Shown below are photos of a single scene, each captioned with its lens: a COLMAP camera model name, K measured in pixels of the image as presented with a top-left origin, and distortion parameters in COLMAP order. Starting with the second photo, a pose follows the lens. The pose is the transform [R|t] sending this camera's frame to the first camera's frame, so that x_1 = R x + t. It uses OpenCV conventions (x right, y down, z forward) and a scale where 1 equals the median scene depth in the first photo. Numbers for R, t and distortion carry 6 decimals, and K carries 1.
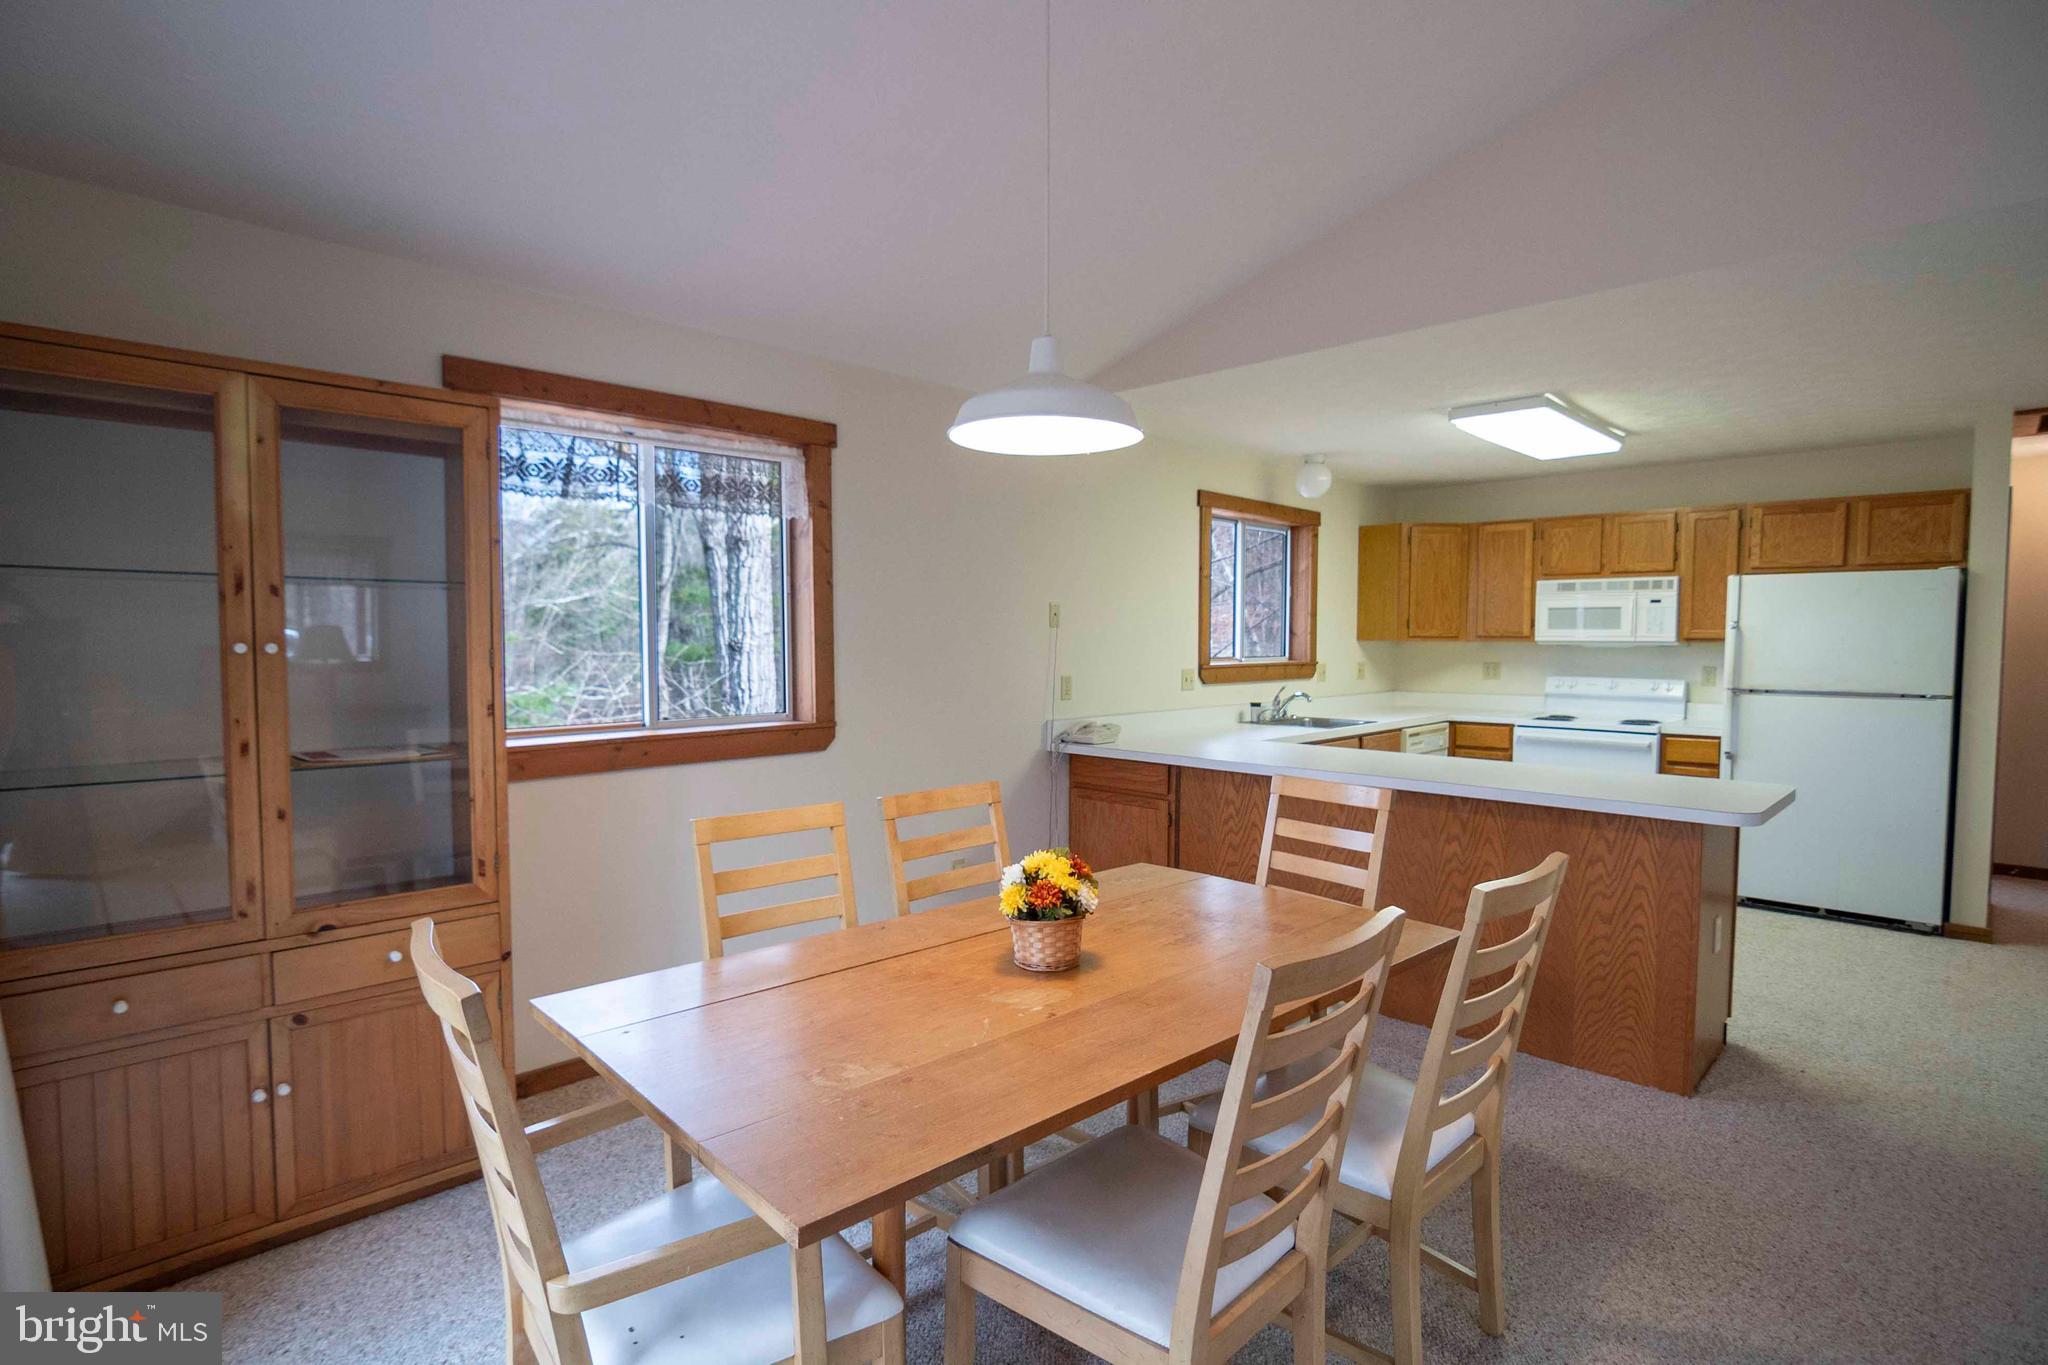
lens RADIAL K [[1014.7, 0, 1002.5], [0, 1014.7, 689.9], [0, 0, 1]] dist [-0.029058, 0.010125]
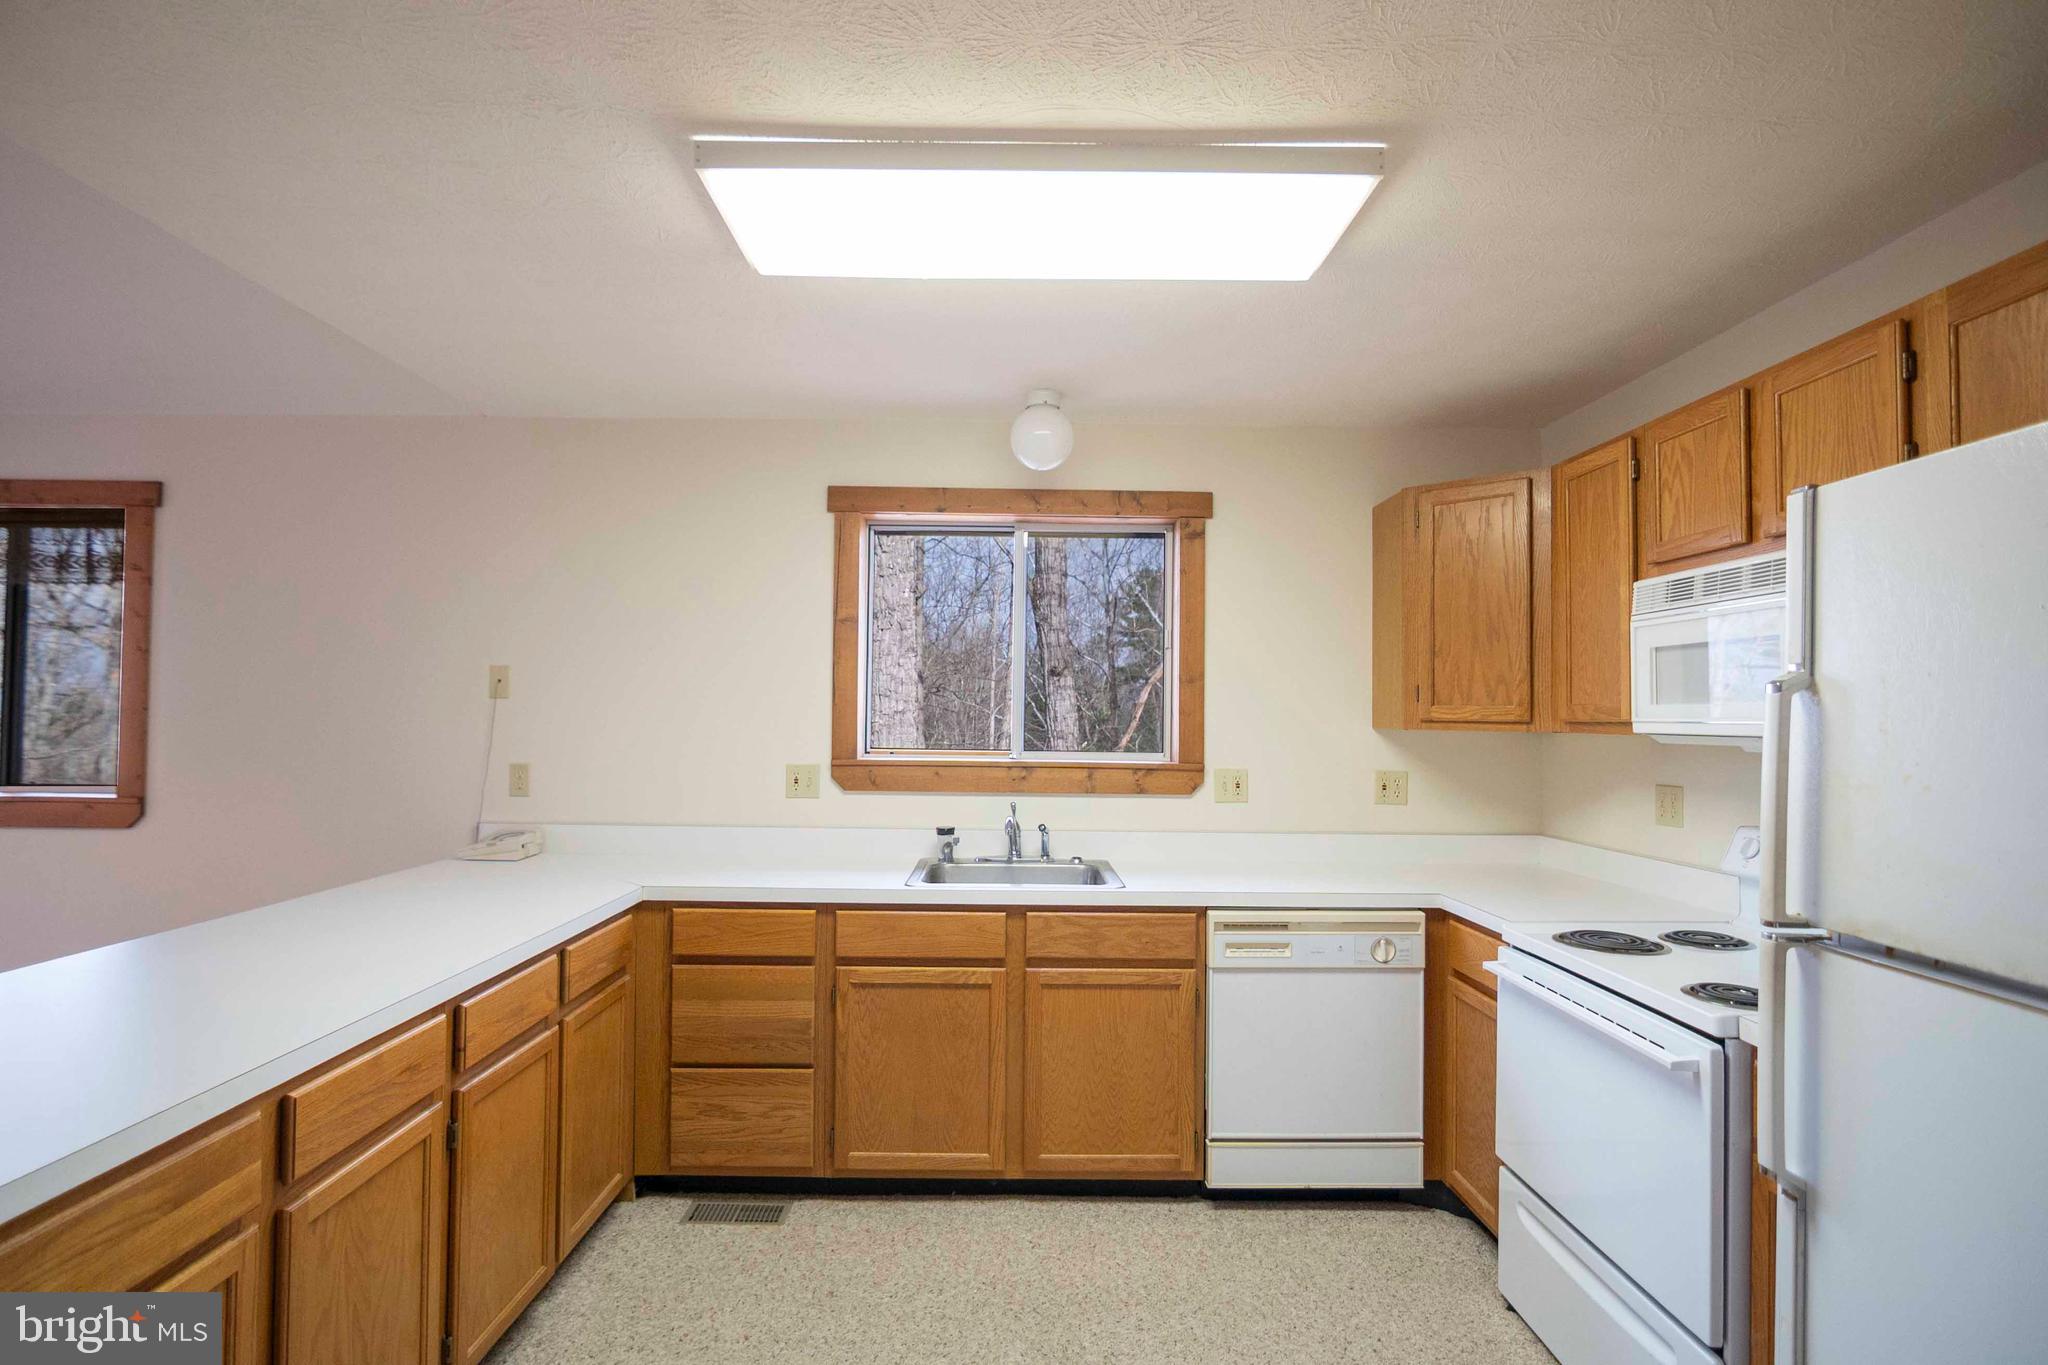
lens RADIAL K [[1012.4, 0, 1009.0], [0, 1012.4, 692.1], [0, 0, 1]] dist [-0.030331, 0.010429]
pose [[0.710312, -0.009508, -0.703823, 0.693854], [-0.047697, 0.996960, -0.061605, -0.031728], [0.702269, 0.077329, 0.707699, 0.607018]]
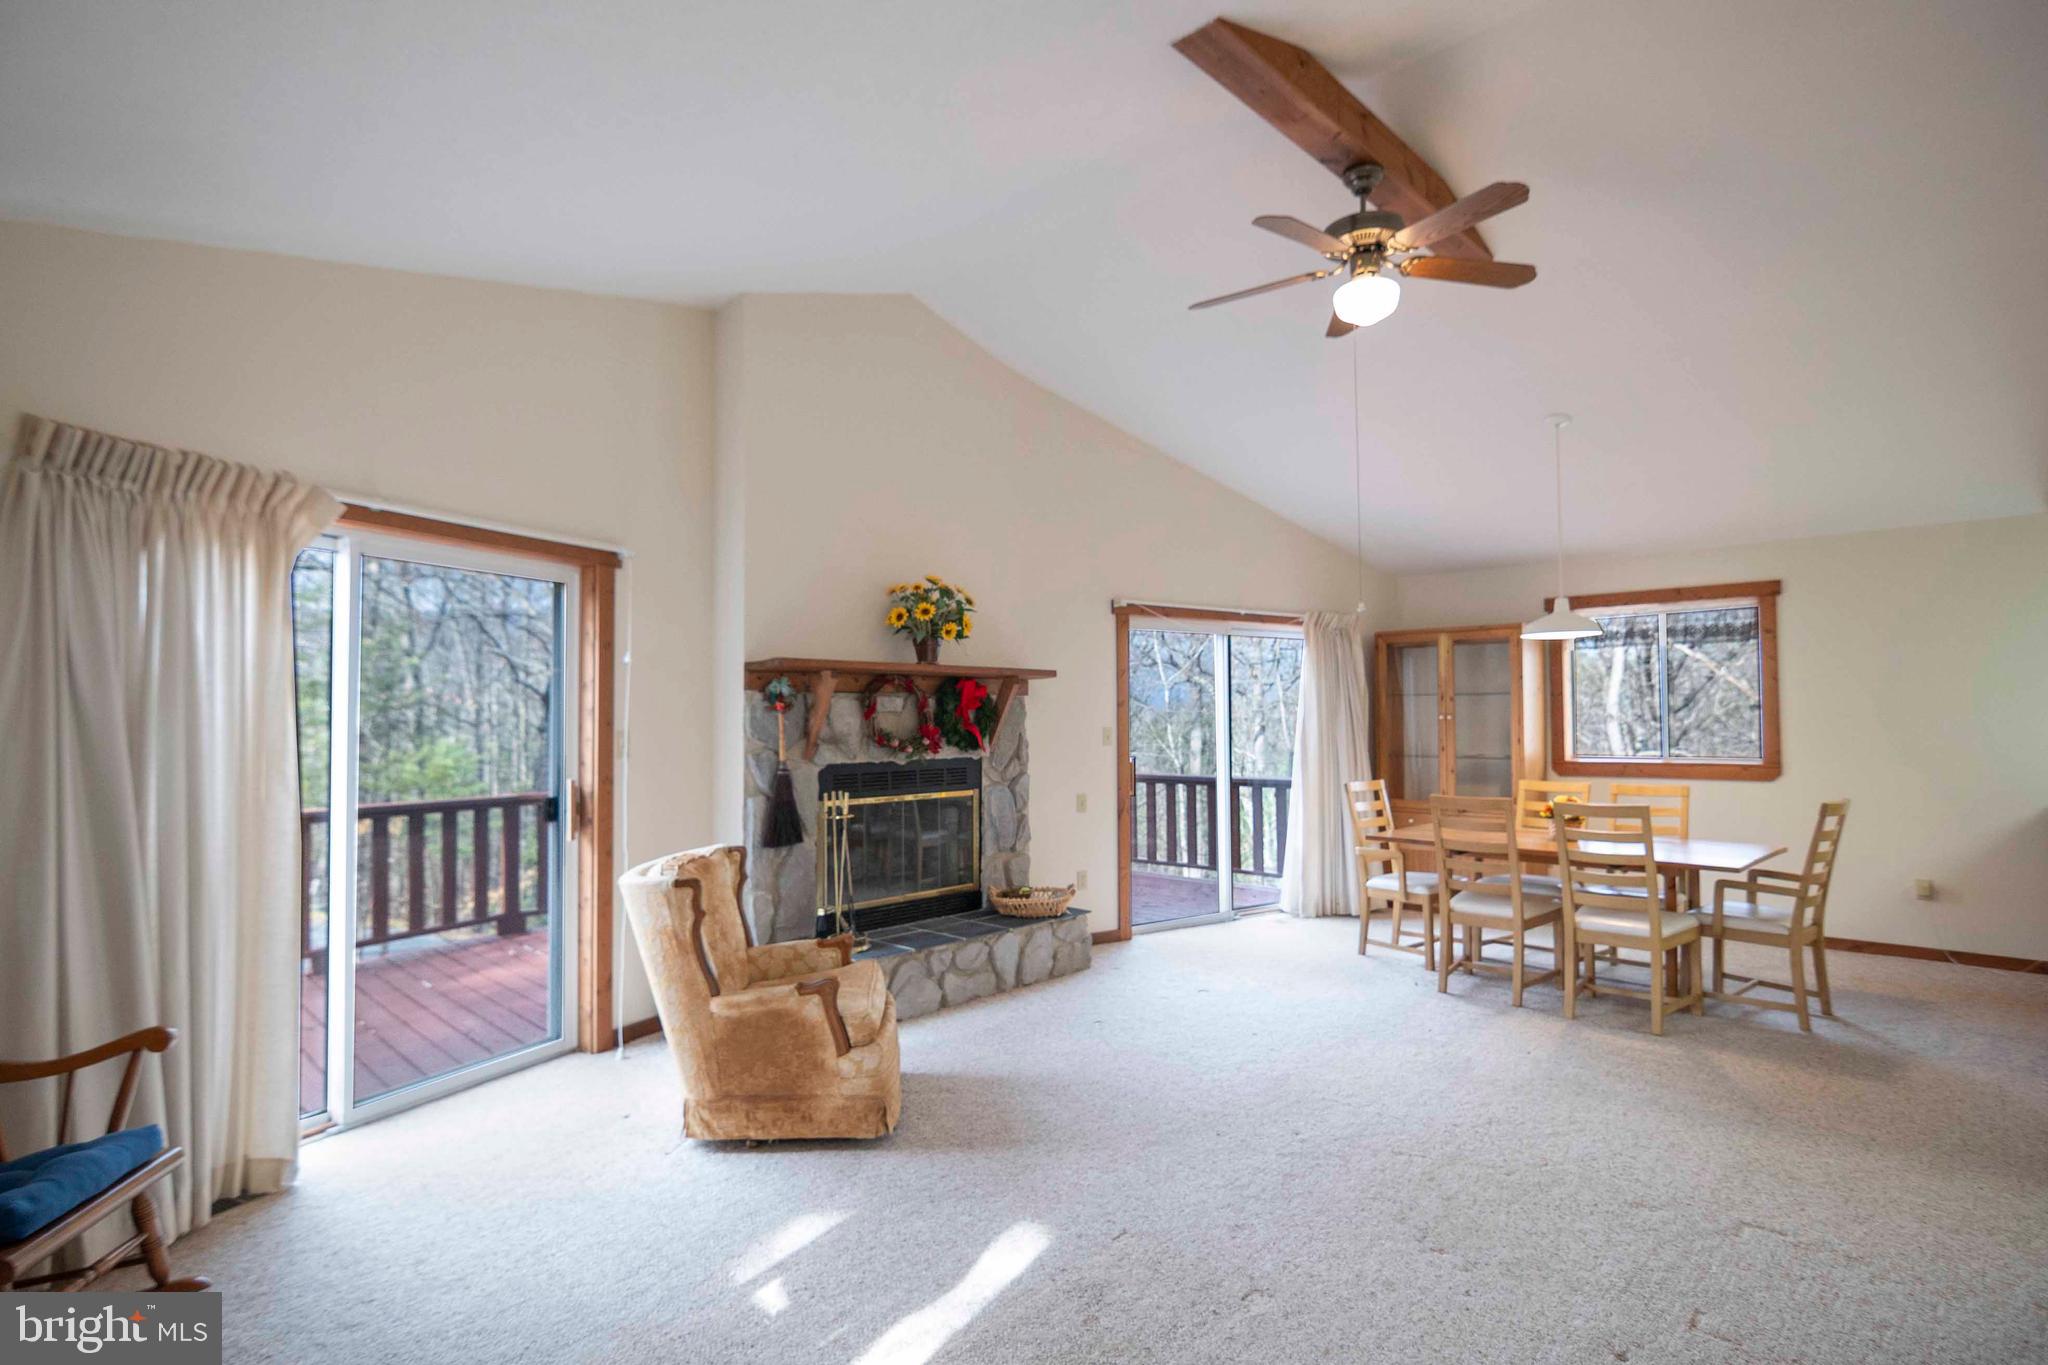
lens RADIAL K [[1012.4, 0, 1009.0], [0, 1012.4, 692.1], [0, 0, 1]] dist [-0.030331, 0.010429]
pose [[0.000911, -0.028317, -0.999599, 0.940830], [-0.047411, 0.998474, -0.028328, 0.013453], [0.998875, 0.047418, -0.000433, -0.147123]]
